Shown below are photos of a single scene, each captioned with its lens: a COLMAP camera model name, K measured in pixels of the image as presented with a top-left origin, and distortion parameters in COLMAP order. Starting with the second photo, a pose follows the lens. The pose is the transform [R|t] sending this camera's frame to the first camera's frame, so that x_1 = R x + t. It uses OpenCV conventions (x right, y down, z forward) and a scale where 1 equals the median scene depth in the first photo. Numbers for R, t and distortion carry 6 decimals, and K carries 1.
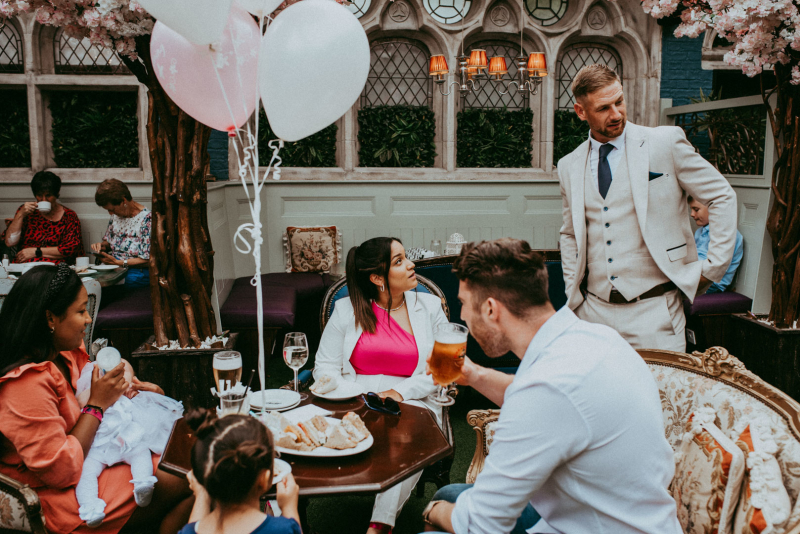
lens RADIAL K [[785.8, 0, 398.8], [0, 785.8, 266.5], [0, 0, 1]] dist [-0.006639, 0.000000]
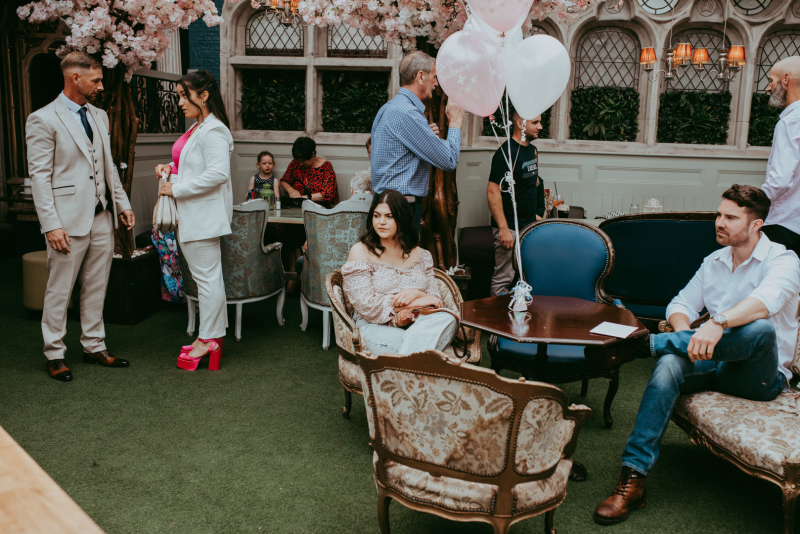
lens RADIAL K [[785.8, 0, 402.1], [0, 785.8, 266.5], [0, 0, 1]] dist [-0.006639, 0.000000]
pose [[0.973548, 0.067423, -0.218310, -0.024722], [-0.059006, 0.997249, 0.044858, 0.023974], [0.220734, -0.030789, 0.974848, -0.196110]]
